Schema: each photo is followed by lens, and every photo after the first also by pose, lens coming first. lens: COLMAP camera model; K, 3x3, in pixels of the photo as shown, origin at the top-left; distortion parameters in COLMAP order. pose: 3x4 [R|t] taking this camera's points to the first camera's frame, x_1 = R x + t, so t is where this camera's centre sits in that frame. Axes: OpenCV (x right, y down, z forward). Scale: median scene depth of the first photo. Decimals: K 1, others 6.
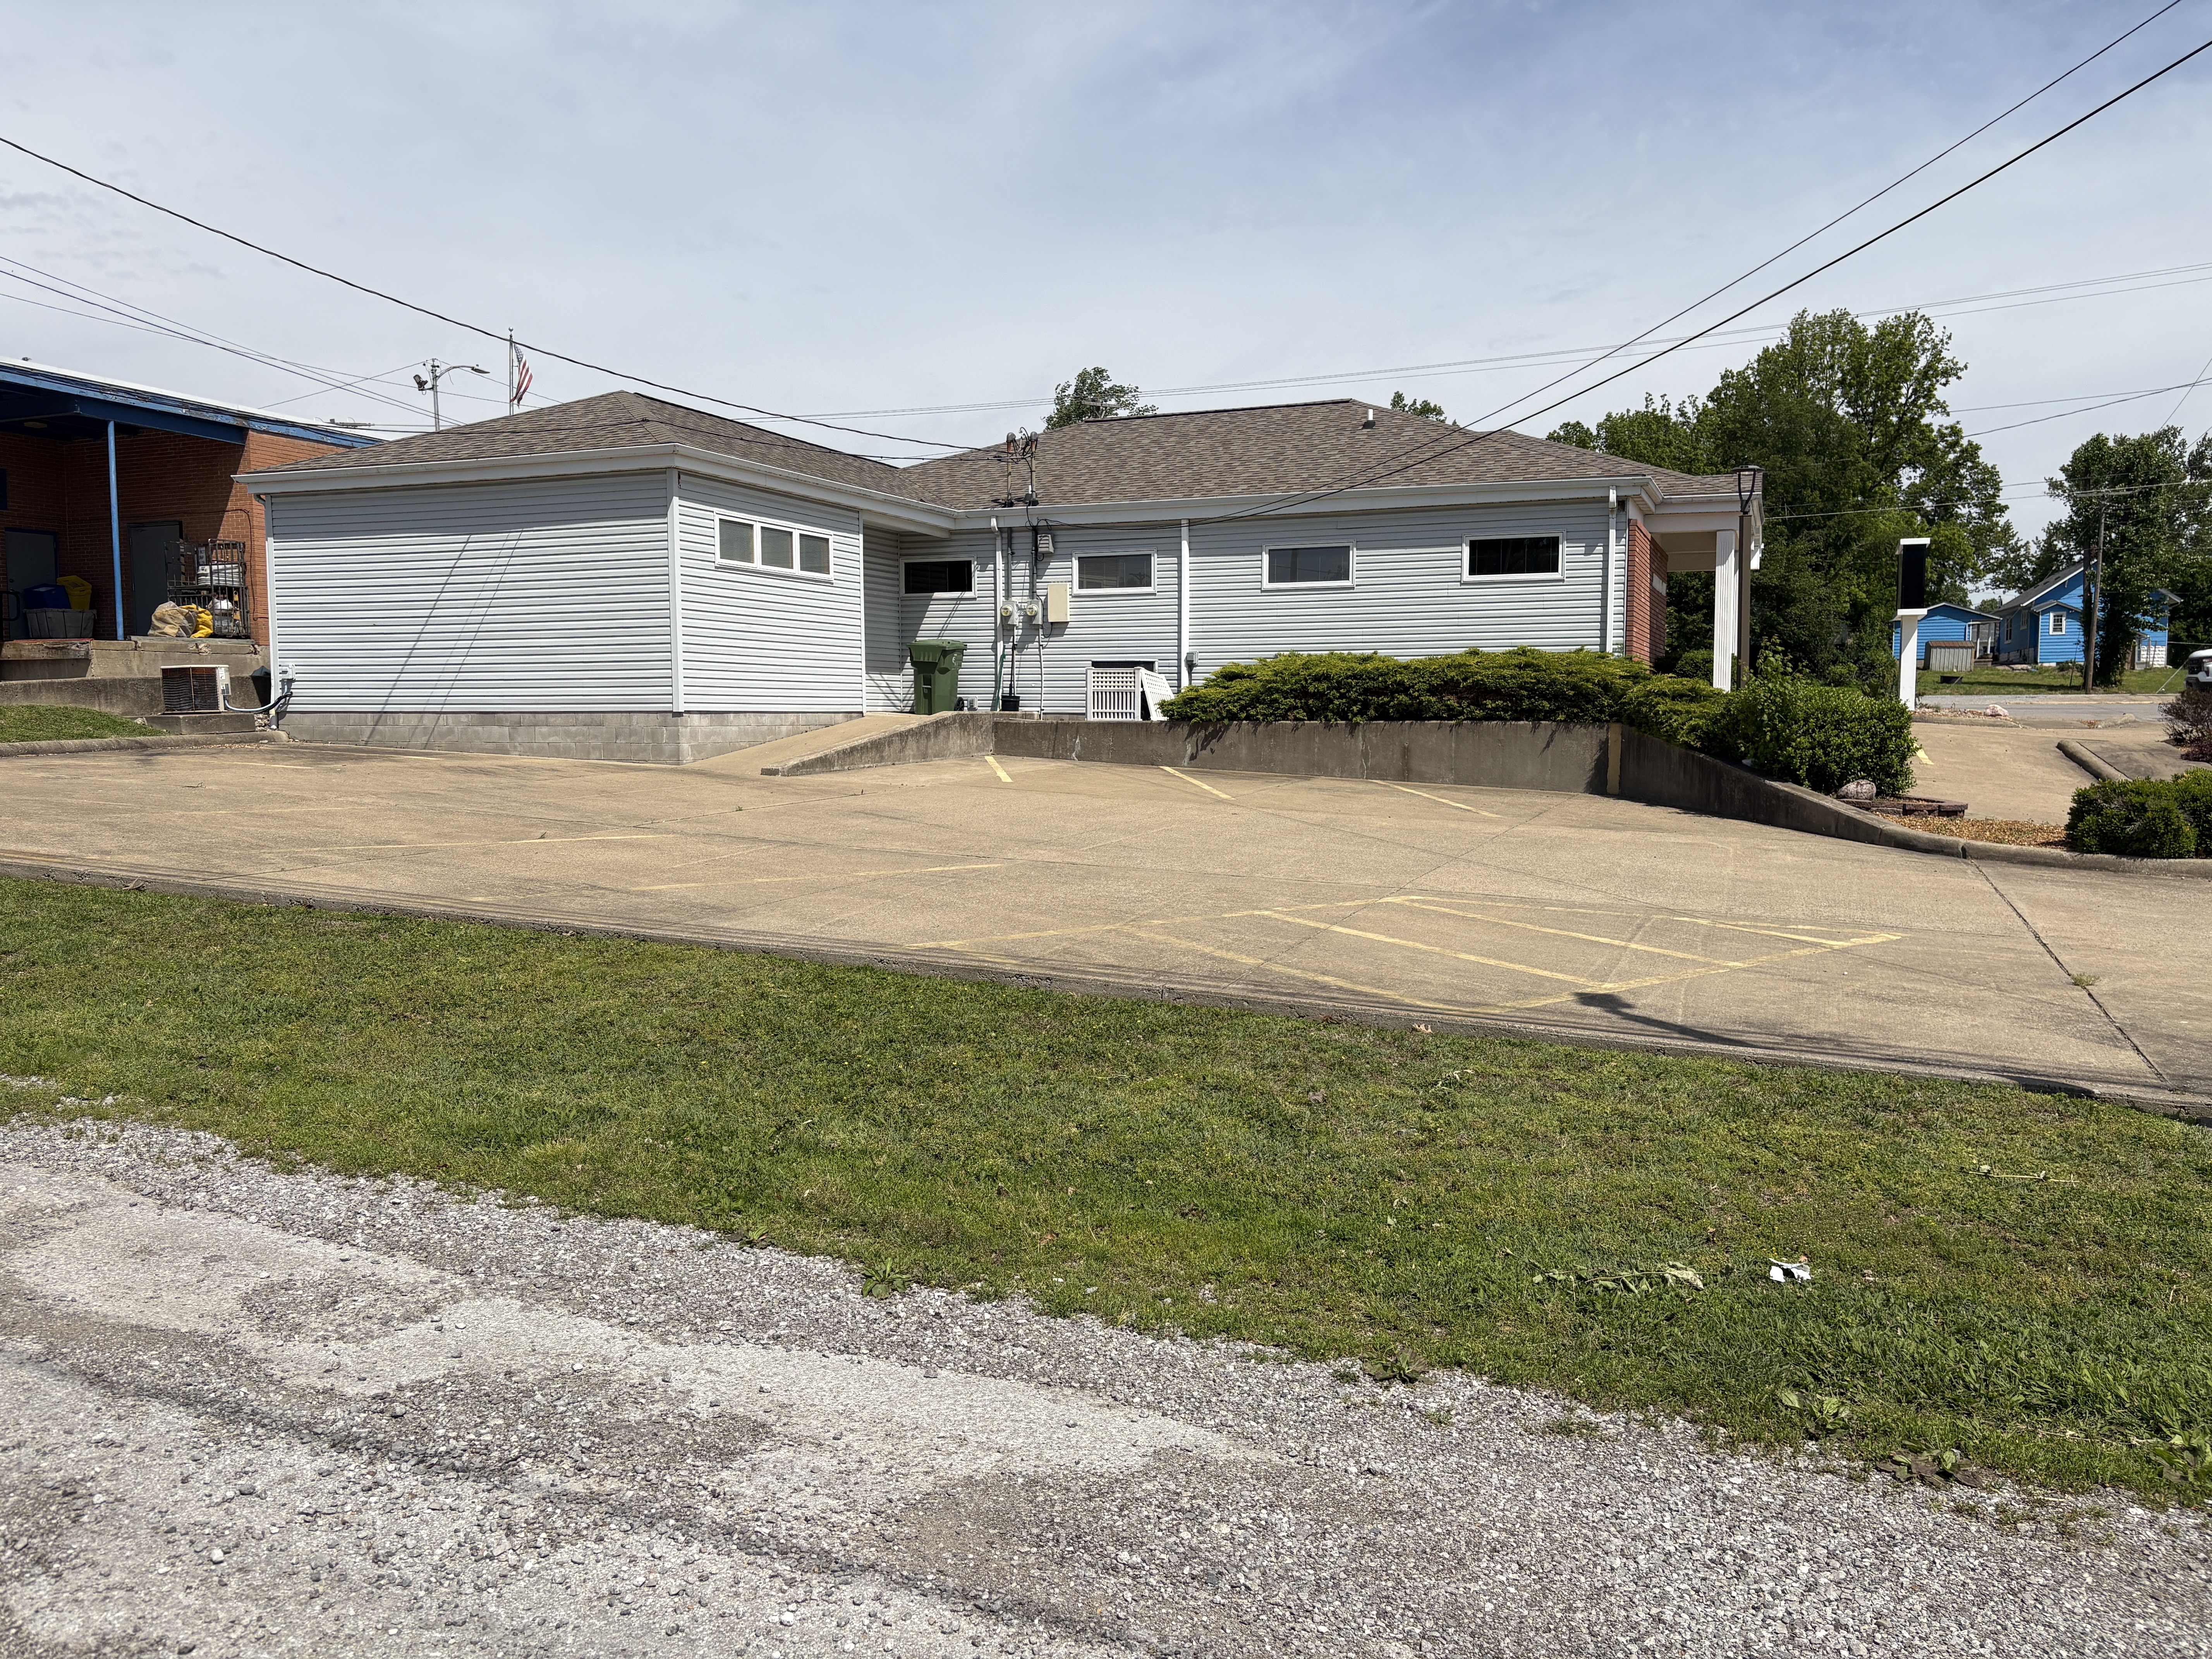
lens RADIAL K [[1677.8, 0, 1094.9], [0, 1677.8, 834.4], [0, 0, 1]] dist [0.051894, -0.071241]
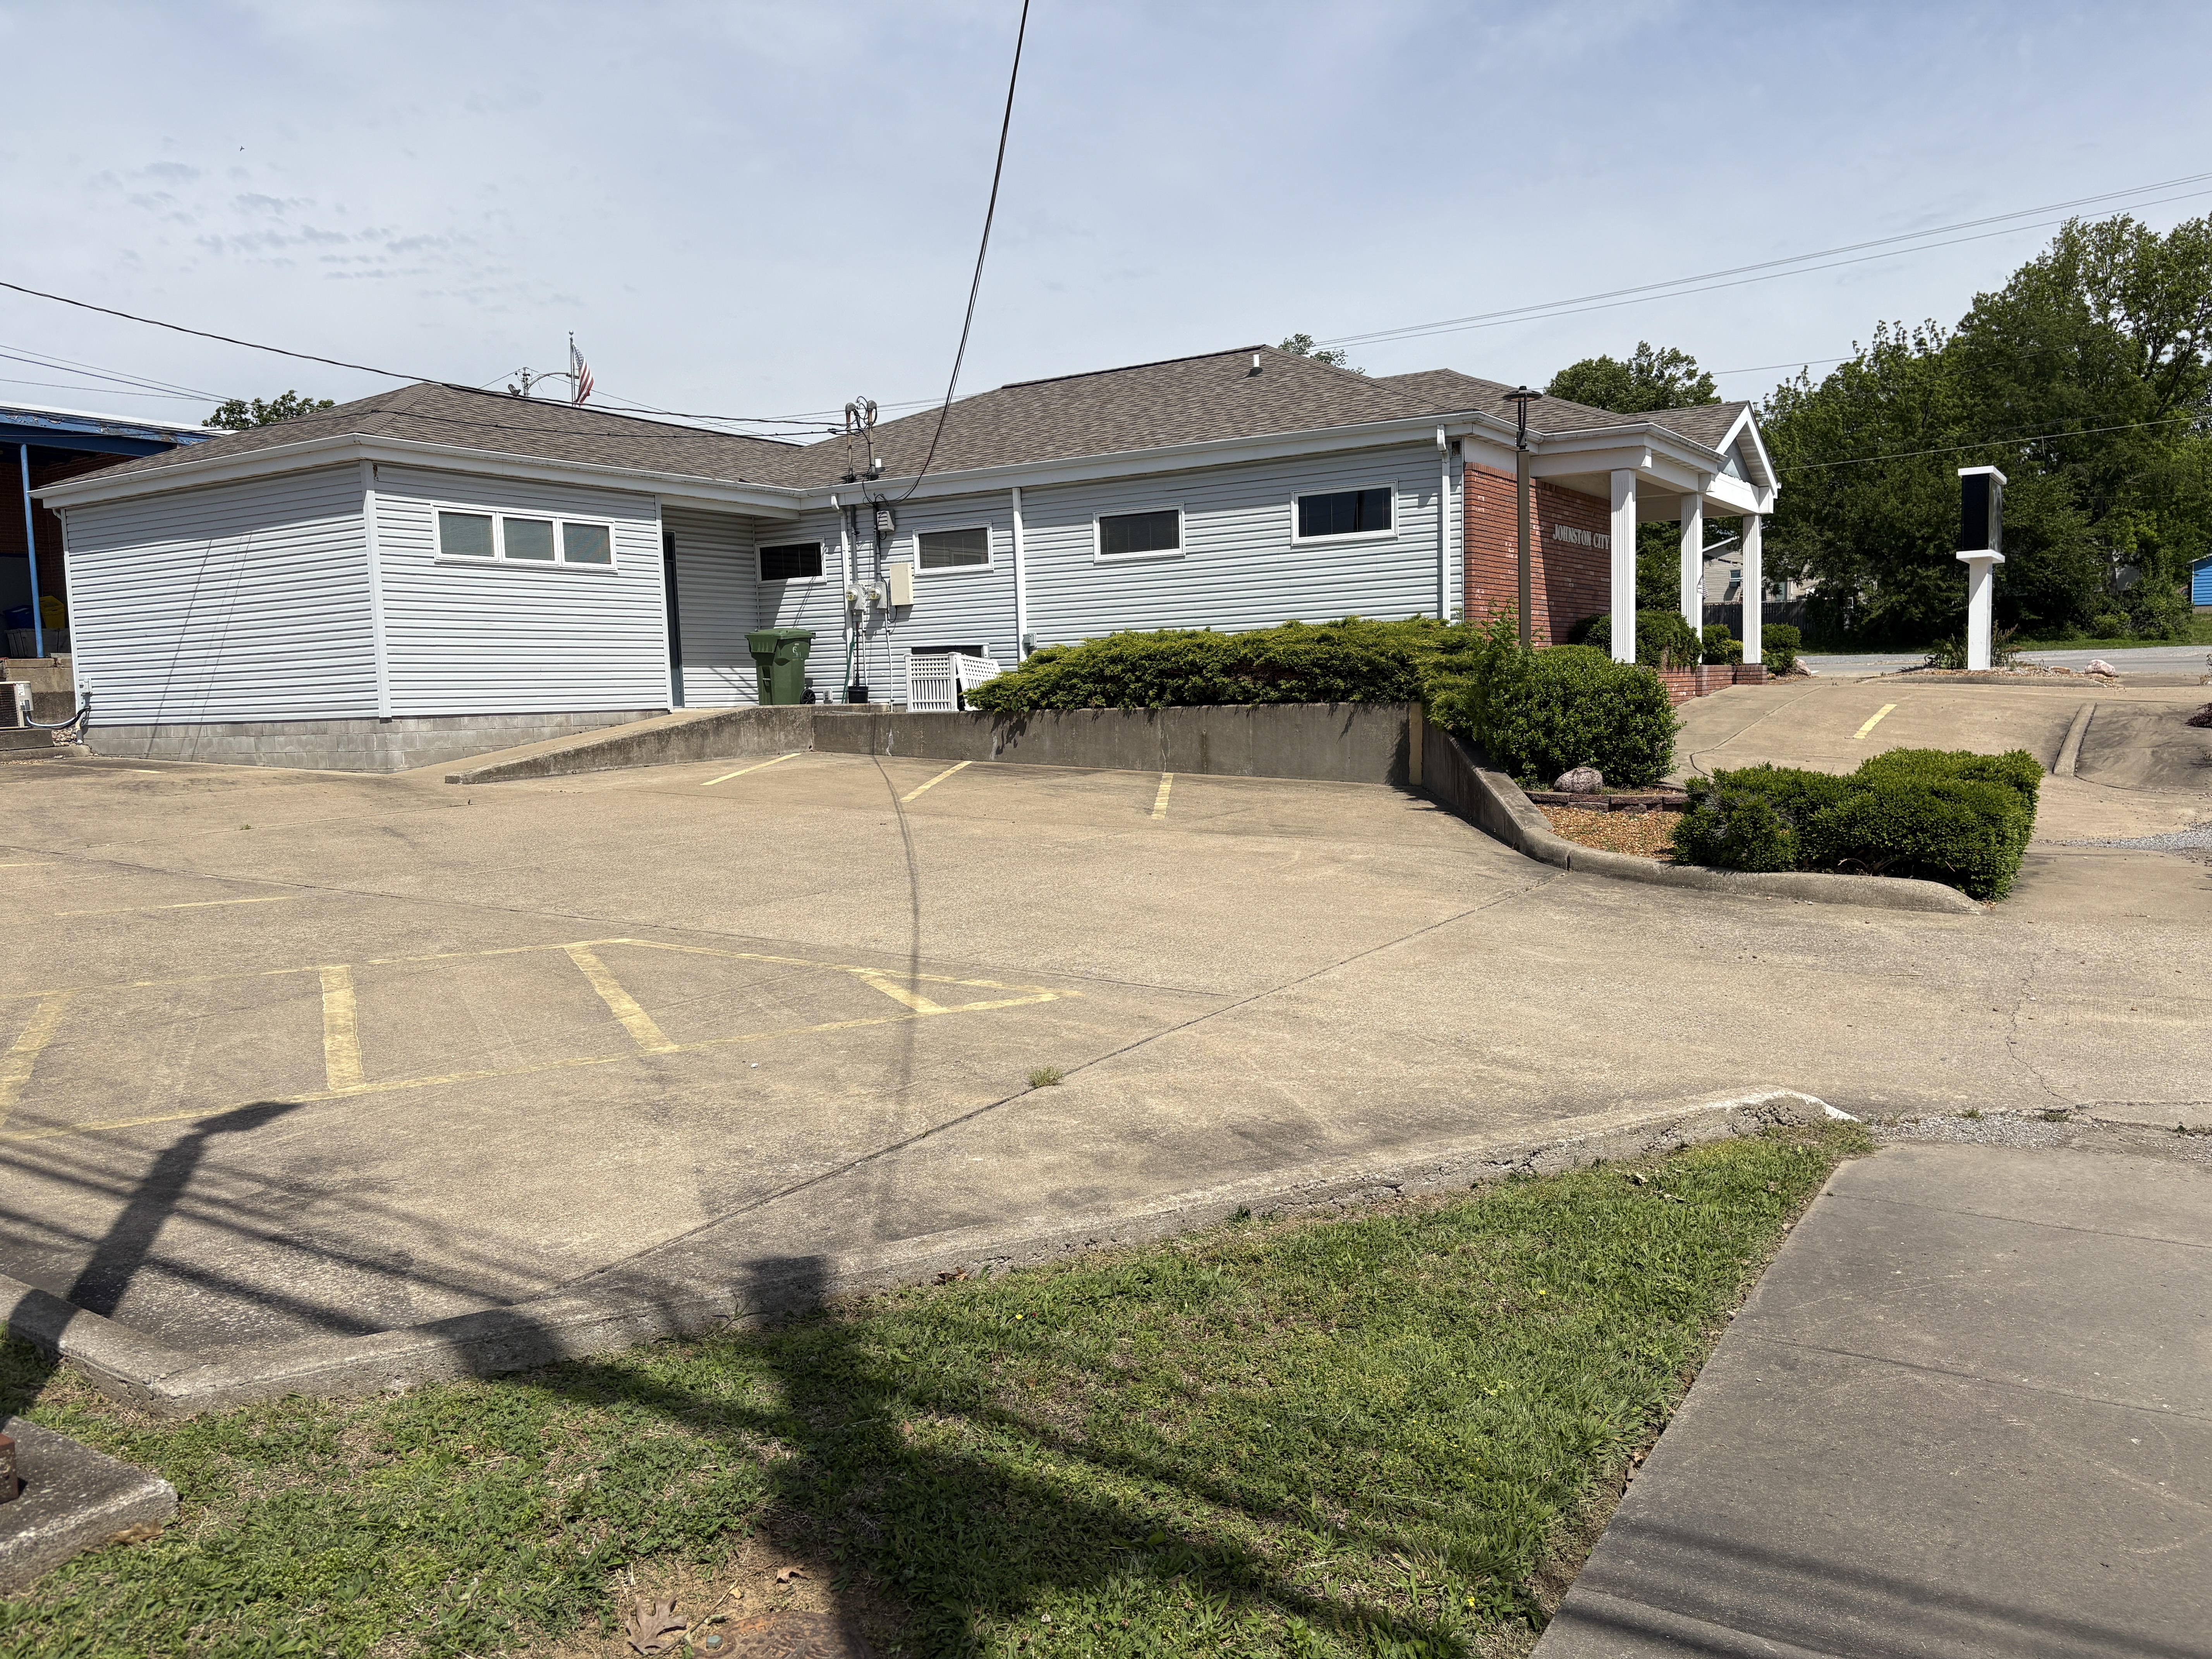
lens RADIAL K [[1677.8, 0, 1127.0], [0, 1677.8, 837.5], [0, 0, 1]] dist [0.051894, -0.071241]
pose [[0.984940, -0.013588, -0.172363, 0.289134], [0.015961, 0.999796, 0.012388, -0.009228], [0.172159, -0.014953, 0.984956, 0.119474]]
